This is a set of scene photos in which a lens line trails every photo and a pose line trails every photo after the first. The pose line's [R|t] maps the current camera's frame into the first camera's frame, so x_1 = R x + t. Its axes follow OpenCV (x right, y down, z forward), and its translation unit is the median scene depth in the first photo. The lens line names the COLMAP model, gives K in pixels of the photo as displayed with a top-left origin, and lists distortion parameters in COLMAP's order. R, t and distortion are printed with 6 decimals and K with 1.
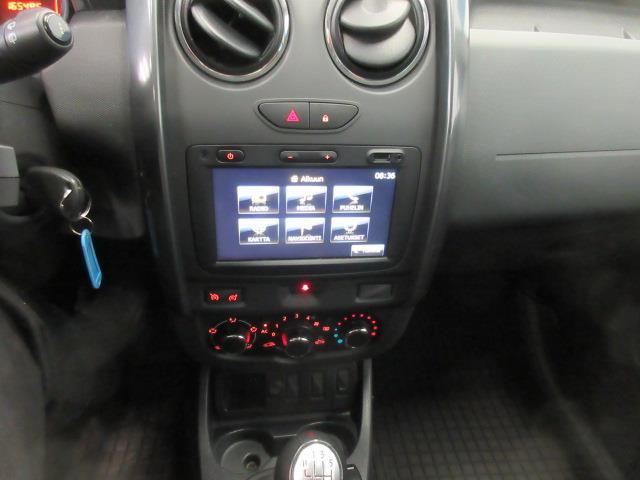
lens RADIAL K [[474.8, 0, 323.6], [0, 474.8, 240.8], [0, 0, 1]] dist [0.011419, -0.009298]
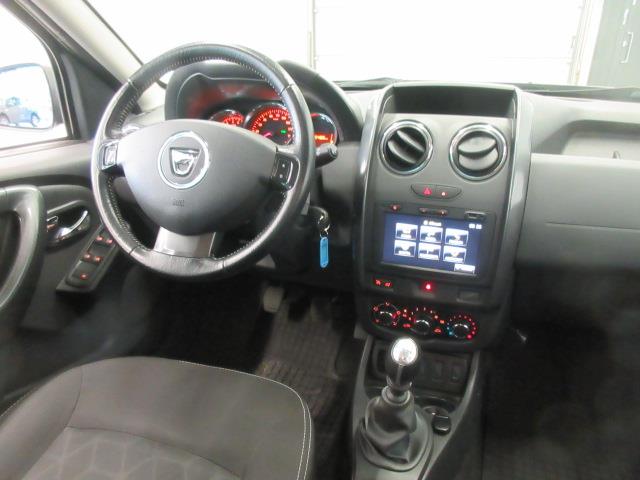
lens RADIAL K [[474.8, 0, 323.6], [0, 474.8, 240.8], [0, 0, 1]] dist [0.011419, -0.009298]
pose [[0.900160, 0.106760, -0.422272, 0.379962], [-0.190053, 0.968607, -0.160250, 0.323663], [0.391908, 0.224505, 0.892192, -0.865573]]
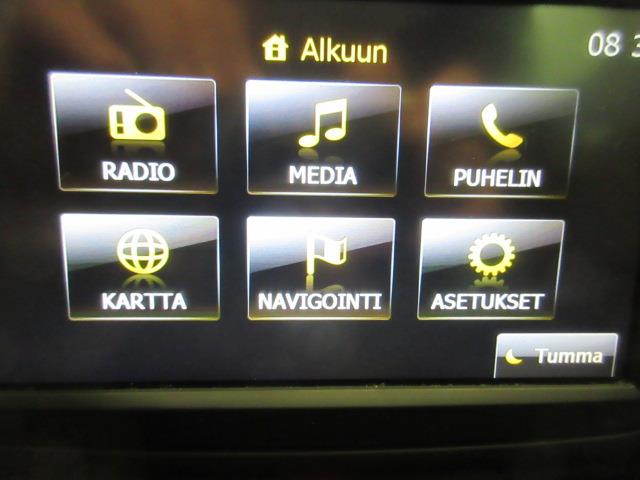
lens RADIAL K [[474.8, 0, 323.6], [0, 474.8, 240.8], [0, 0, 1]] dist [0.011419, -0.009298]
pose [[0.996678, -0.022818, -0.078175, -0.016848], [-0.003602, 0.946651, -0.322240, 0.049858], [0.081358, 0.321451, 0.943425, 0.759652]]
